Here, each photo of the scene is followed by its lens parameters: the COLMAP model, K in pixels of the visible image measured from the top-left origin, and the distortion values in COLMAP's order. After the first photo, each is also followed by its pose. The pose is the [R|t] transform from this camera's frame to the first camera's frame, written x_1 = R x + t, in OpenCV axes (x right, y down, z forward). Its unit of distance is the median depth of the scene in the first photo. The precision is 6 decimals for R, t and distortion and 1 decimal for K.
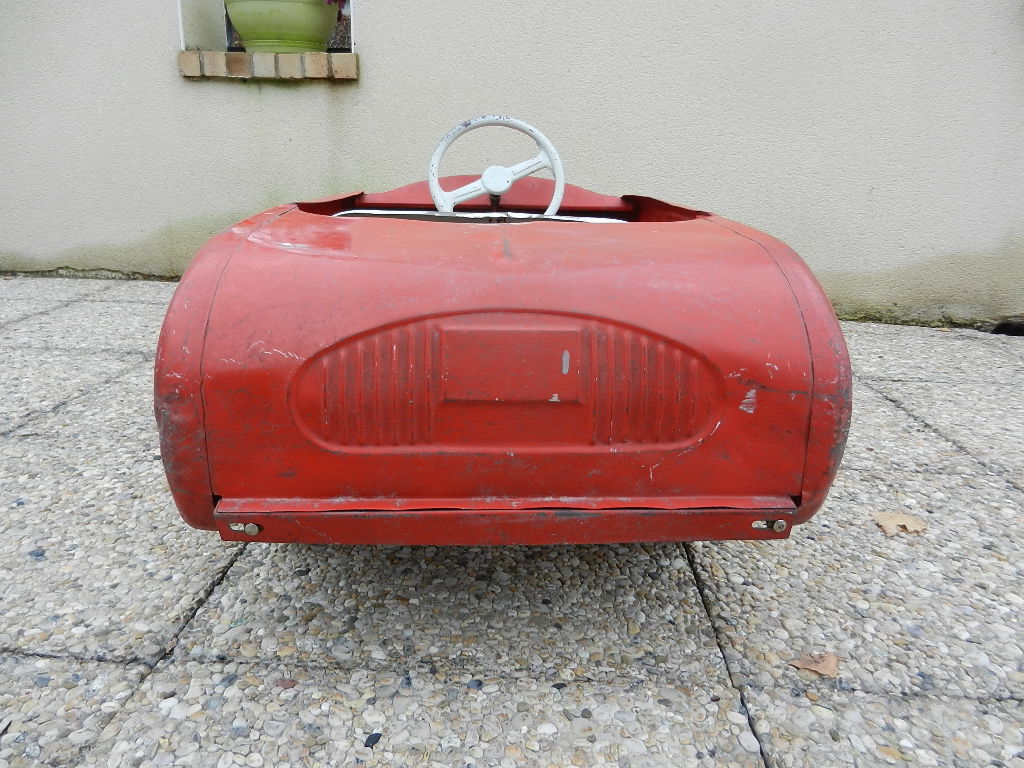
lens RADIAL K [[744.2, 0, 501.5], [0, 744.2, 382.1], [0, 0, 1]] dist [-0.014906, 0.011425]
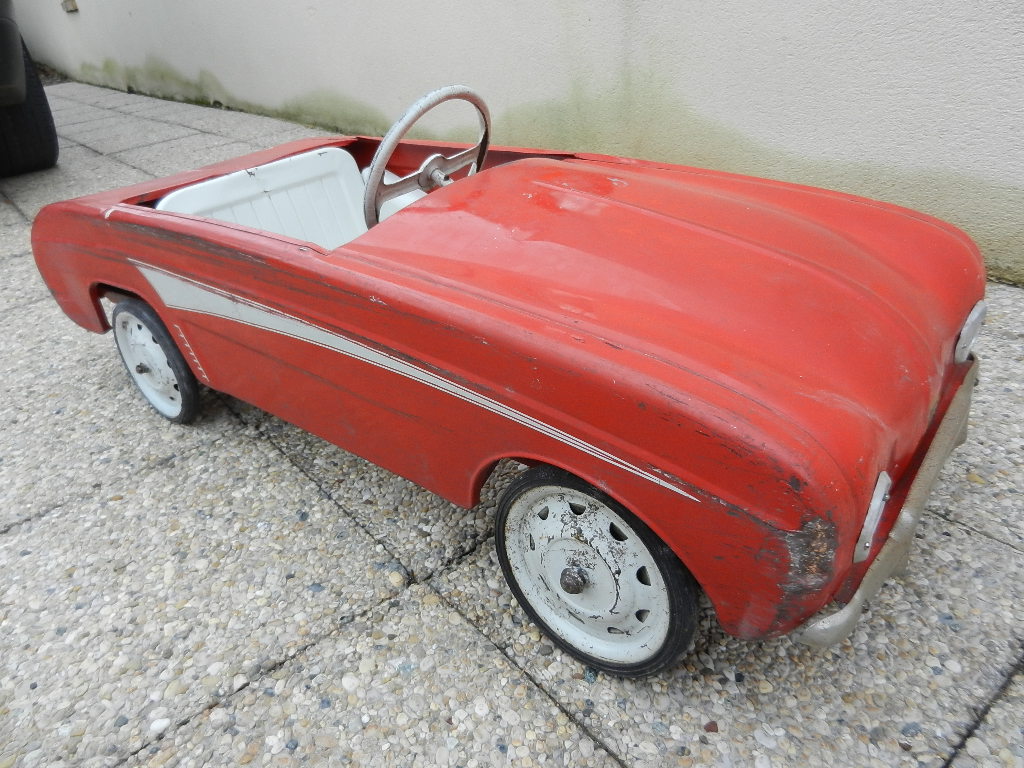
lens RADIAL K [[744.2, 0, 503.1], [0, 744.2, 377.8], [0, 0, 1]] dist [-0.014906, 0.011425]
pose [[0.670171, 0.278035, -0.688162, 0.388626], [-0.098340, 0.952273, 0.288973, -0.172510], [0.735663, -0.125988, 0.665527, 0.295236]]
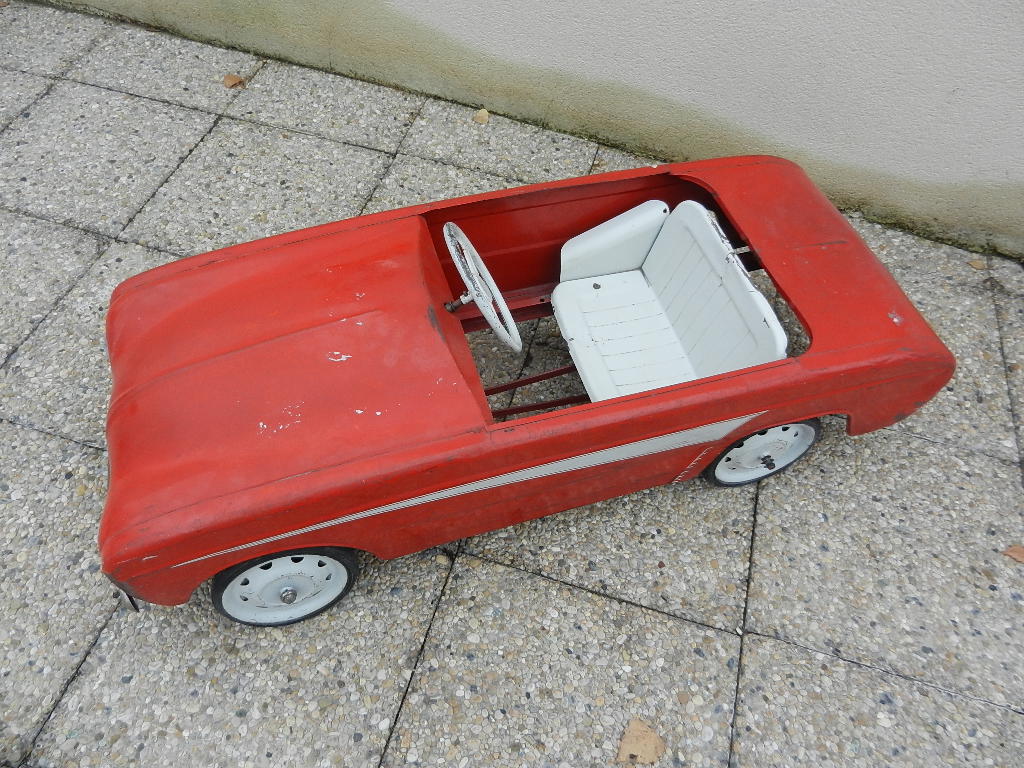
lens RADIAL K [[744.2, 0, 502.5], [0, 744.2, 379.3], [0, 0, 1]] dist [-0.014906, 0.011425]
pose [[0.973474, 0.194230, -0.120924, 0.190284], [-0.084892, 0.797421, 0.597422, -0.426202], [0.212464, -0.571310, 0.792757, 0.124503]]
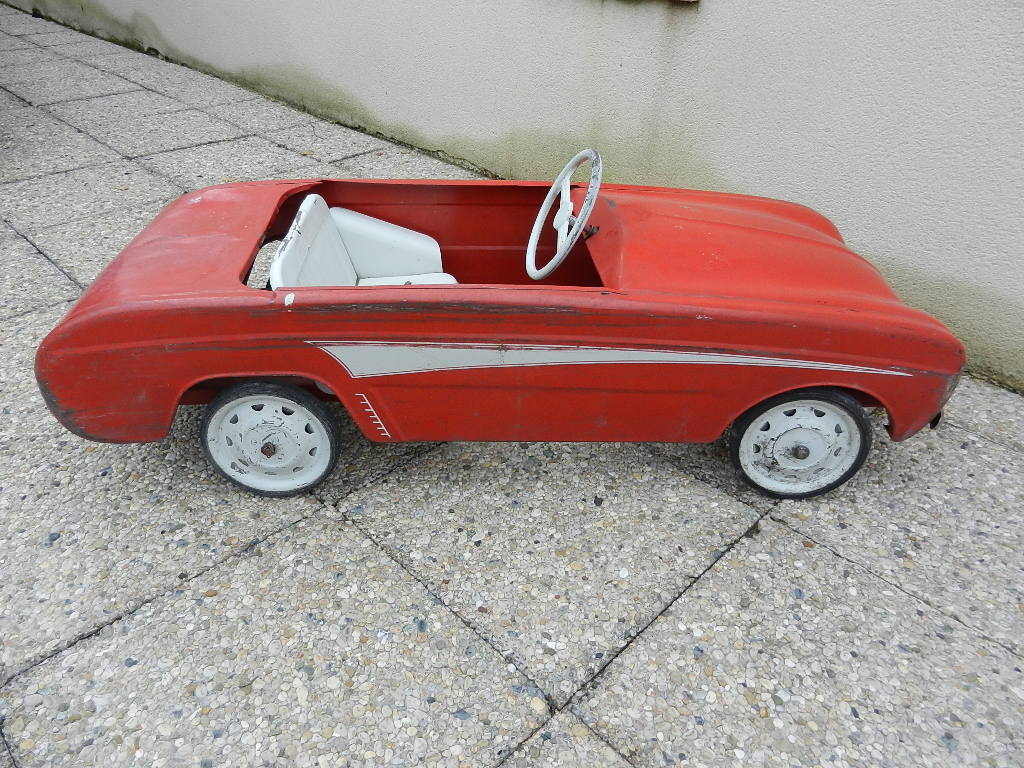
lens RADIAL K [[744.2, 0, 502.6], [0, 744.2, 381.8], [0, 0, 1]] dist [-0.014906, 0.011425]
pose [[0.743279, 0.363246, -0.561772, 0.254486], [-0.202104, 0.922432, 0.329048, -0.251153], [0.637722, -0.131038, 0.759038, 0.197072]]
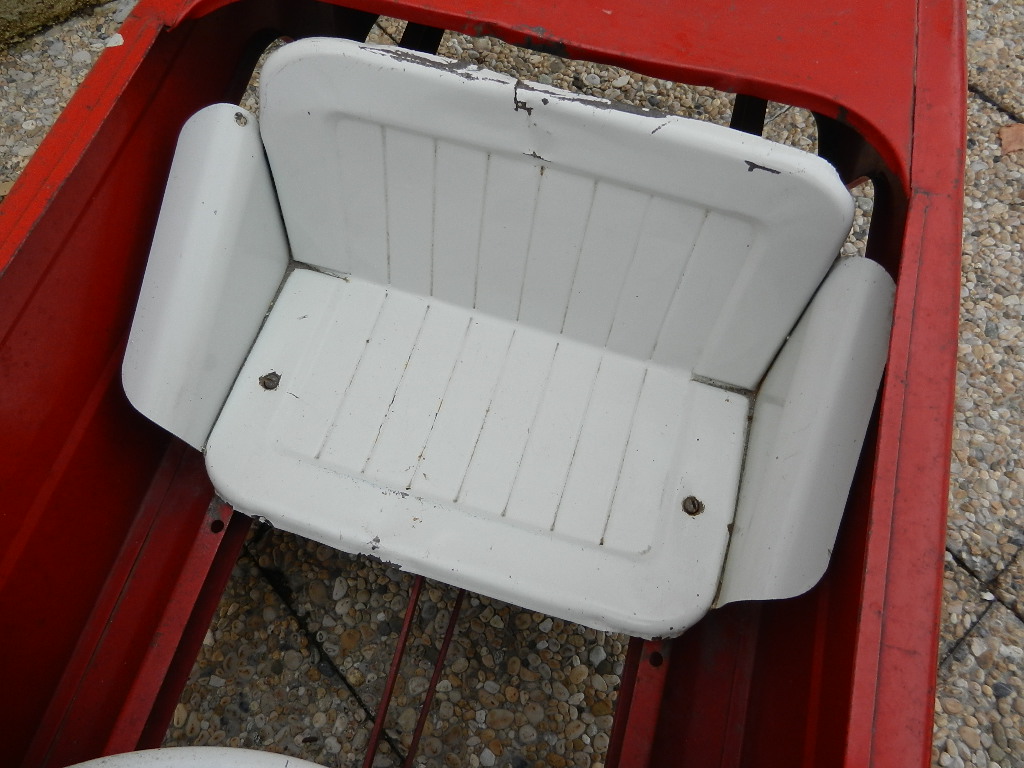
lens RADIAL K [[744.2, 0, 507.5], [0, 744.2, 379.9], [0, 0, 1]] dist [-0.014906, 0.011425]
pose [[0.709876, -0.654392, 0.260476, 0.166479], [0.200321, 0.542134, 0.816065, -0.296096], [-0.675240, -0.527126, 0.515936, 0.536833]]
